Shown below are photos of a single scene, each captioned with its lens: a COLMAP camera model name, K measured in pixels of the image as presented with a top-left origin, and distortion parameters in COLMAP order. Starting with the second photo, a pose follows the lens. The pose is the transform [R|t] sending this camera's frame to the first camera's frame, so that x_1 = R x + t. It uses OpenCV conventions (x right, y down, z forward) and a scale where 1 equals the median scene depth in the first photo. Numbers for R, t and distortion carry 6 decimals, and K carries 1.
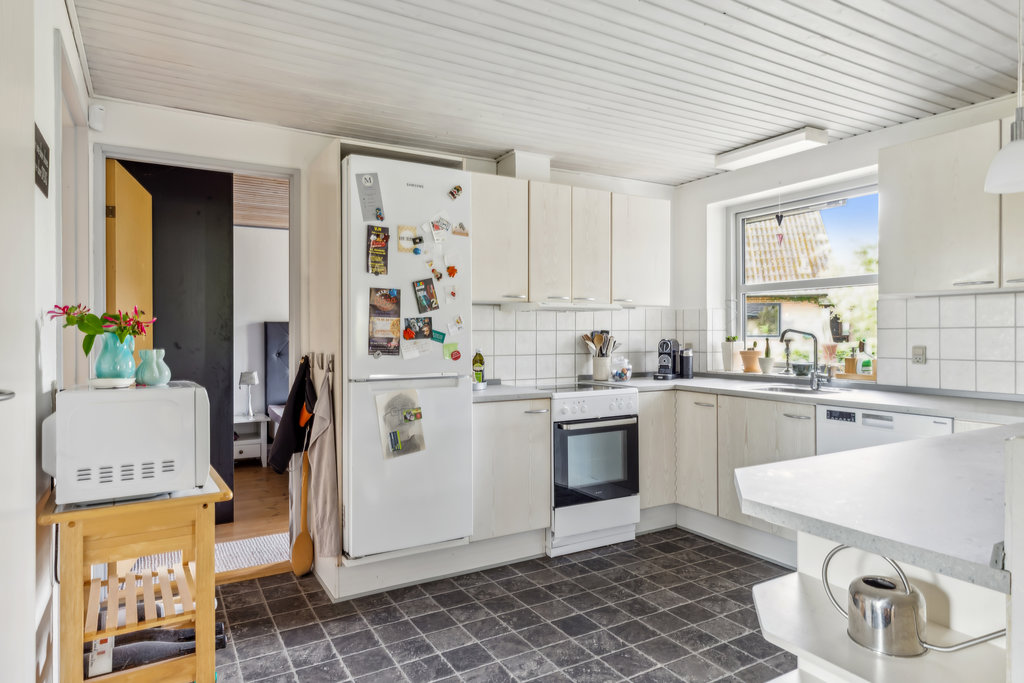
lens RADIAL K [[625.3, 0, 513.6], [0, 625.3, 336.0], [0, 0, 1]] dist [0.002751, -0.001743]
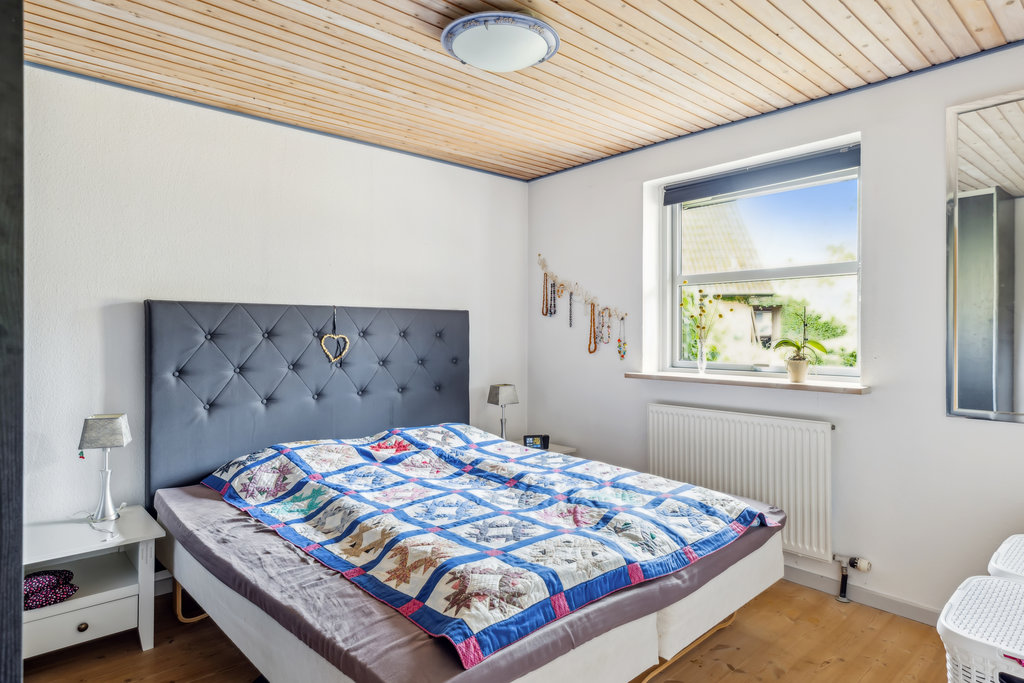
lens RADIAL K [[586.1, 0, 512.7], [0, 586.1, 333.8], [0, 0, 1]] dist [0.000392, -0.000412]
pose [[0.978368, 0.004999, 0.206811, -0.251477], [-0.004507, 0.999986, -0.002849, 0.001180], [-0.206822, 0.001855, 0.978377, 0.590571]]
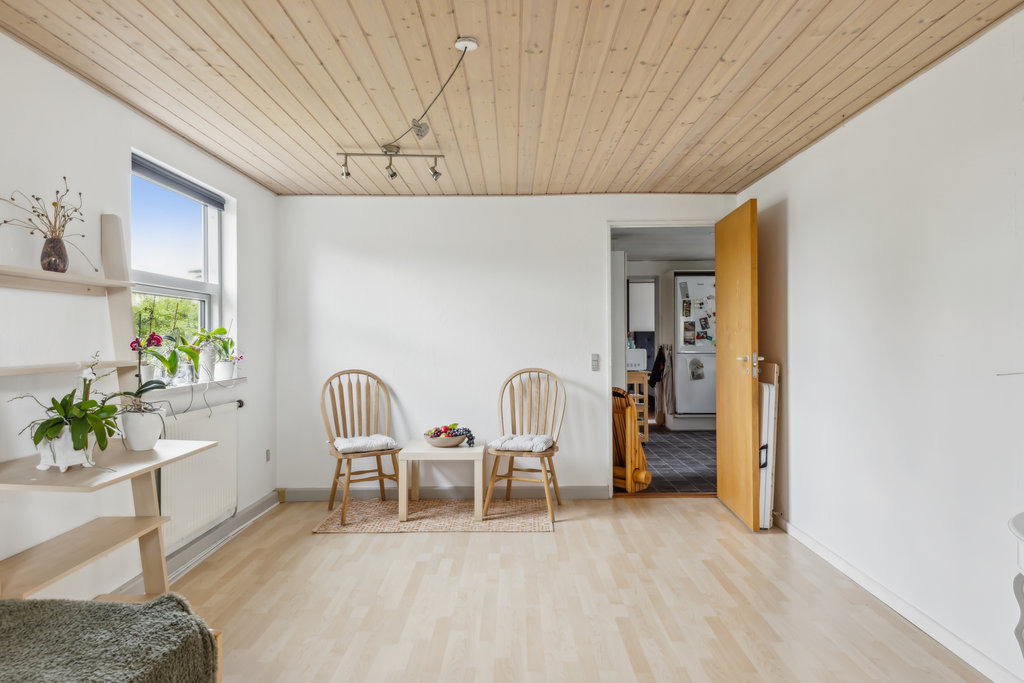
lens RADIAL K [[600.5, 0, 511.5], [0, 600.5, 337.3], [0, 0, 1]] dist [0.003570, 0.000631]
pose [[0.860337, -0.001763, -0.509723, 0.484272], [0.001100, 0.999998, -0.001602, 0.000262], [0.509725, 0.000817, 0.860337, -1.747134]]
